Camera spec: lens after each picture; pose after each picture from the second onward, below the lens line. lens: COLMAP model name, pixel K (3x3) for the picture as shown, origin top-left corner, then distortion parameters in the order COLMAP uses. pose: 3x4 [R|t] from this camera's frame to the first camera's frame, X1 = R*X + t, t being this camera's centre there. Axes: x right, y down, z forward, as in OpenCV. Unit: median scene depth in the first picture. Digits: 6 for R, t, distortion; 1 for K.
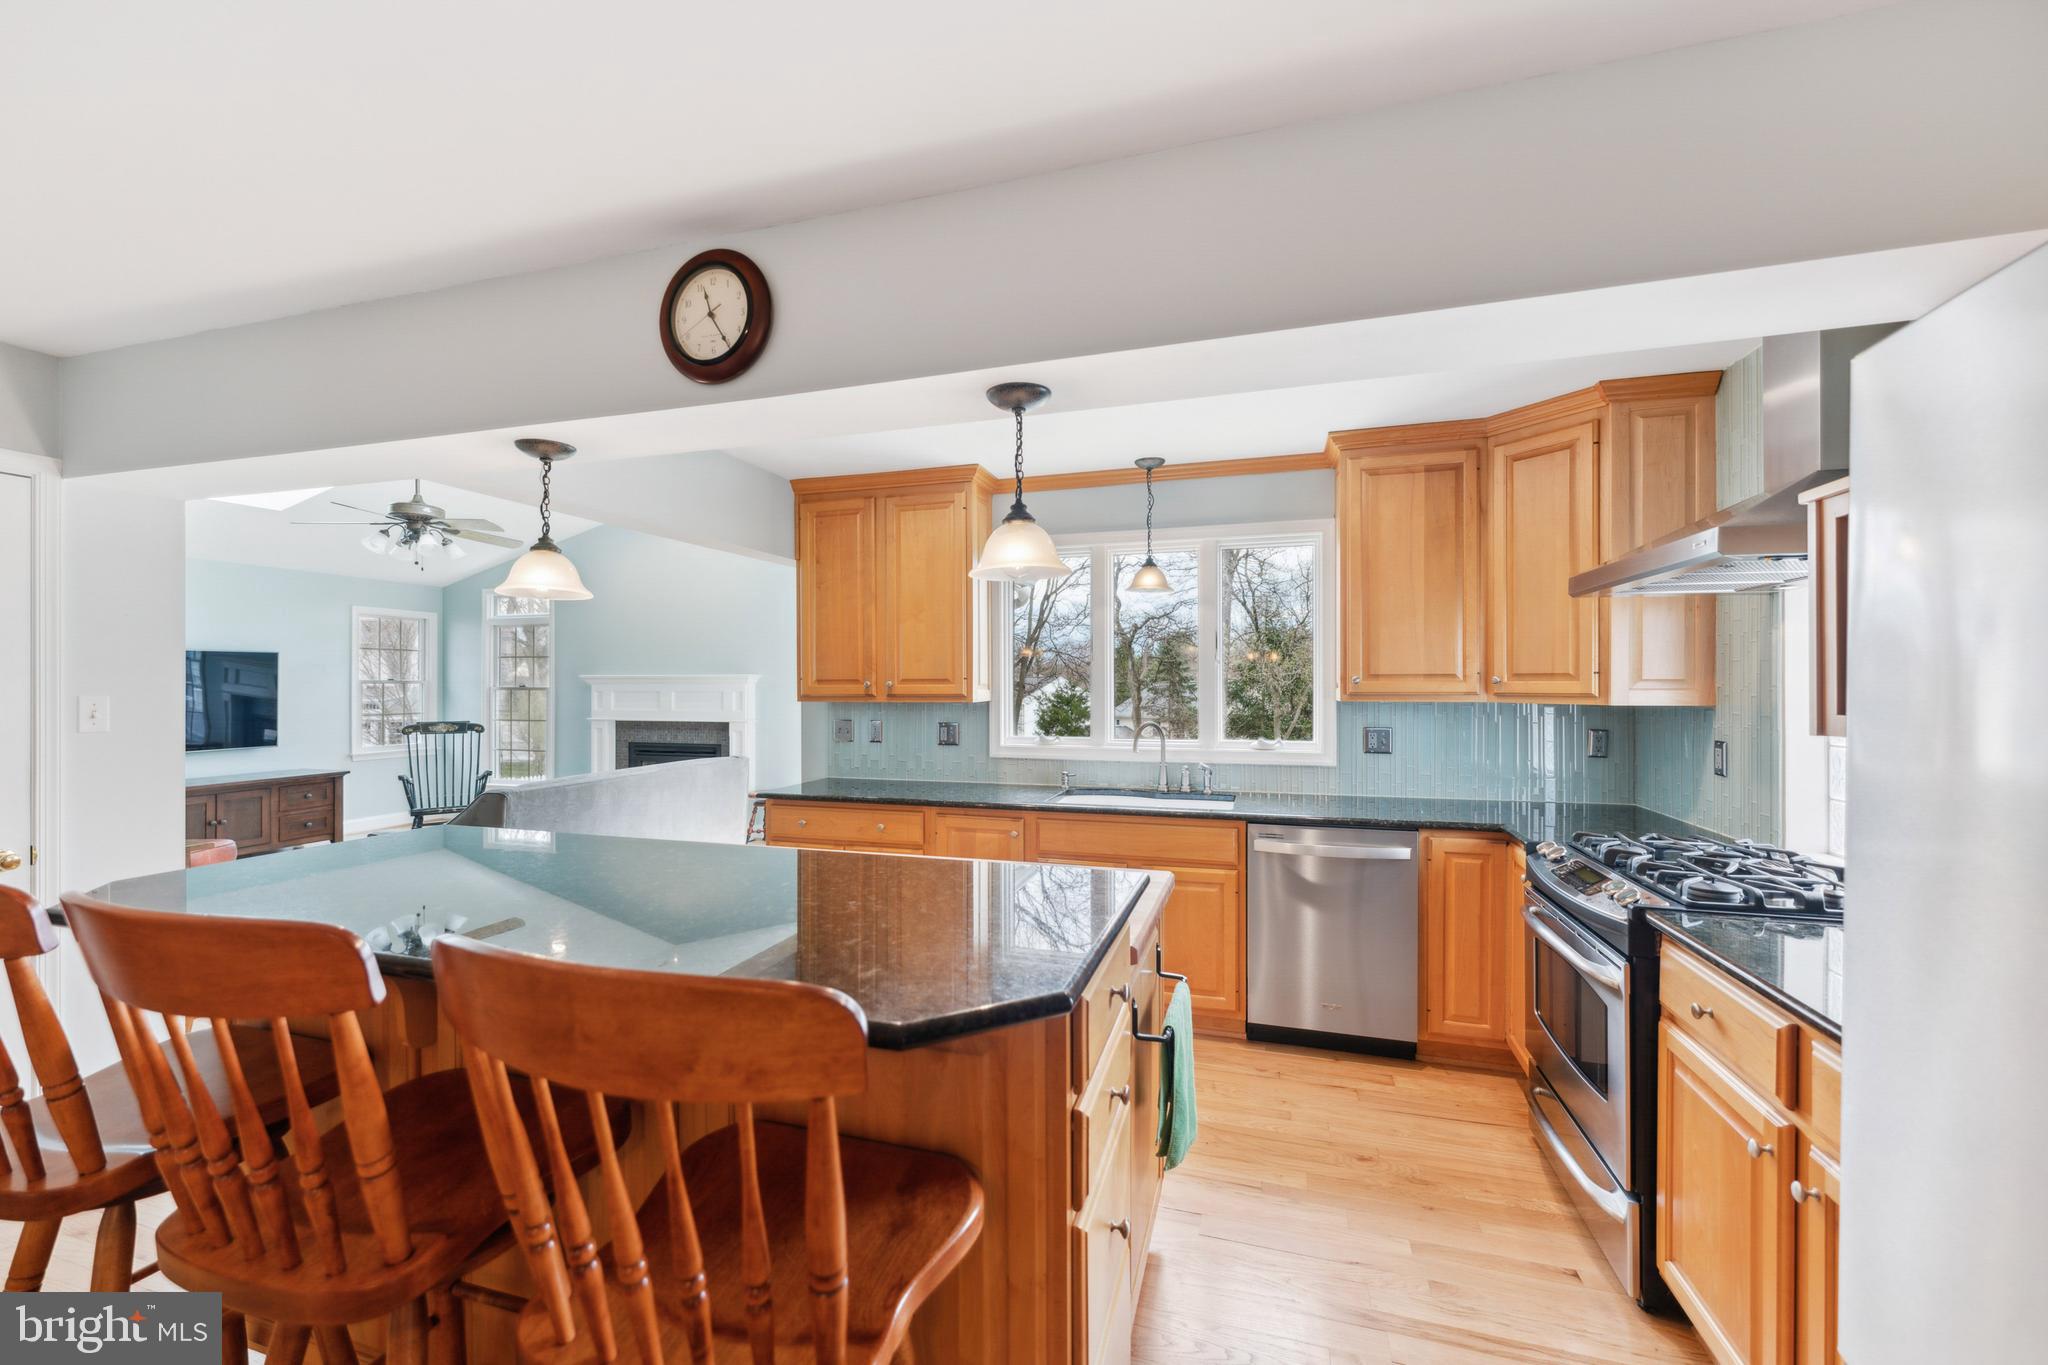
lens RADIAL K [[827.8, 0, 1028.3], [0, 827.8, 688.7], [0, 0, 1]] dist [0.001303, 0.000256]
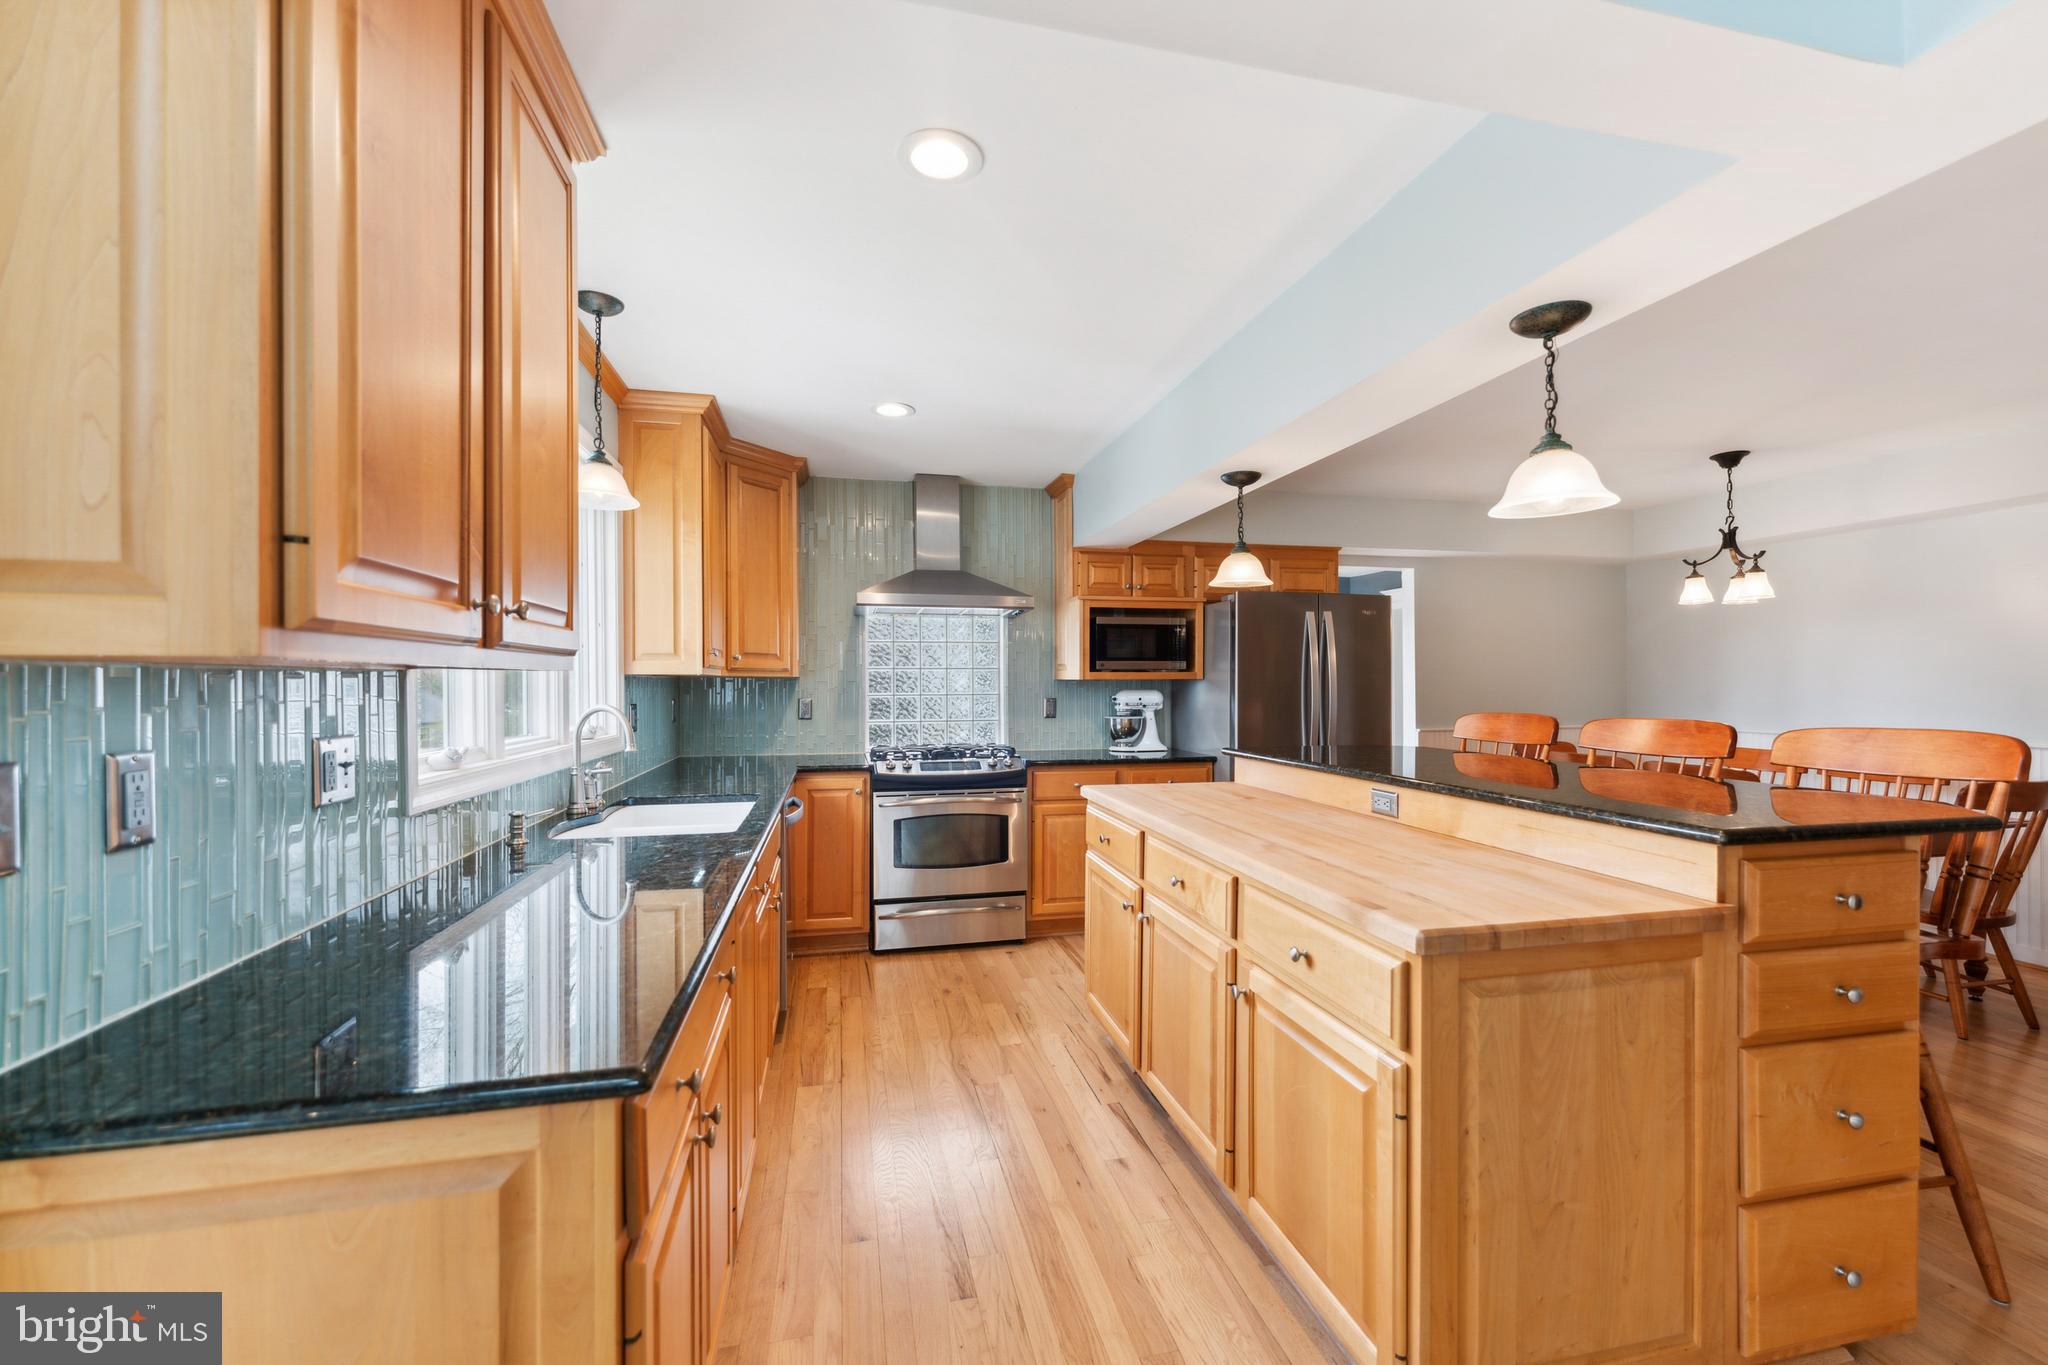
lens RADIAL K [[827.8, 0, 1028.3], [0, 827.8, 688.7], [0, 0, 1]] dist [0.001303, 0.000256]
pose [[-0.500199, -0.001920, 0.865908, -0.309094], [0.009088, 0.999931, 0.007467, 0.013641], [-0.865863, 0.011605, -0.500147, 0.548296]]
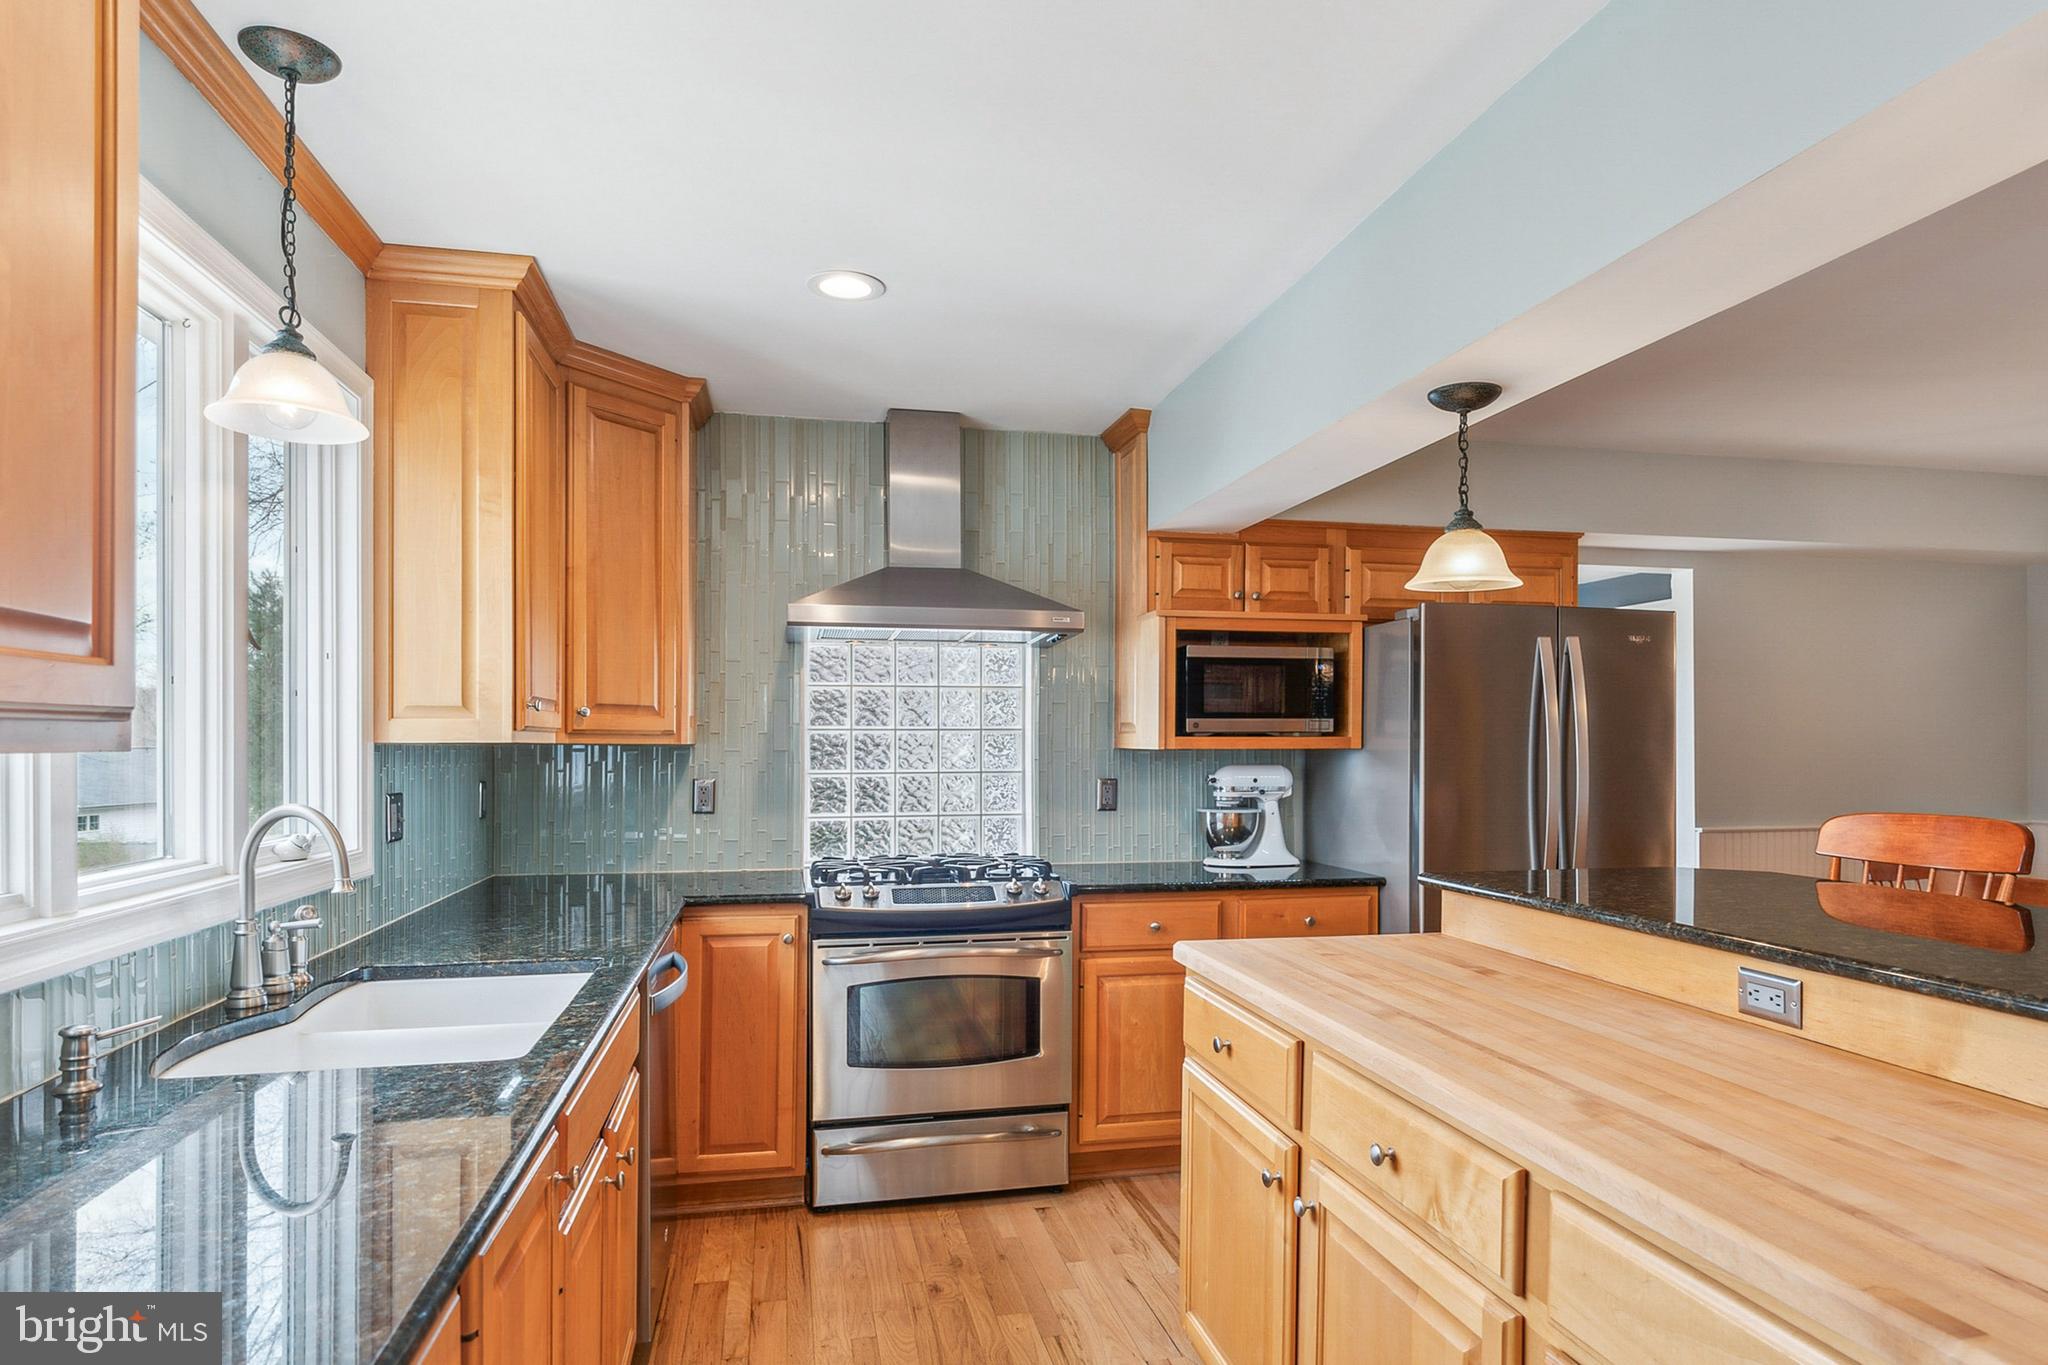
lens RADIAL K [[1212.3, 0, 1049.9], [0, 1212.3, 736.3], [0, 0, 1]] dist [0.002683, 0.000023]
pose [[-0.494526, 0.008721, 0.869119, -0.243048], [0.006161, 0.999960, -0.006528, 0.009190], [-0.869141, 0.002126, -0.494560, 0.518016]]
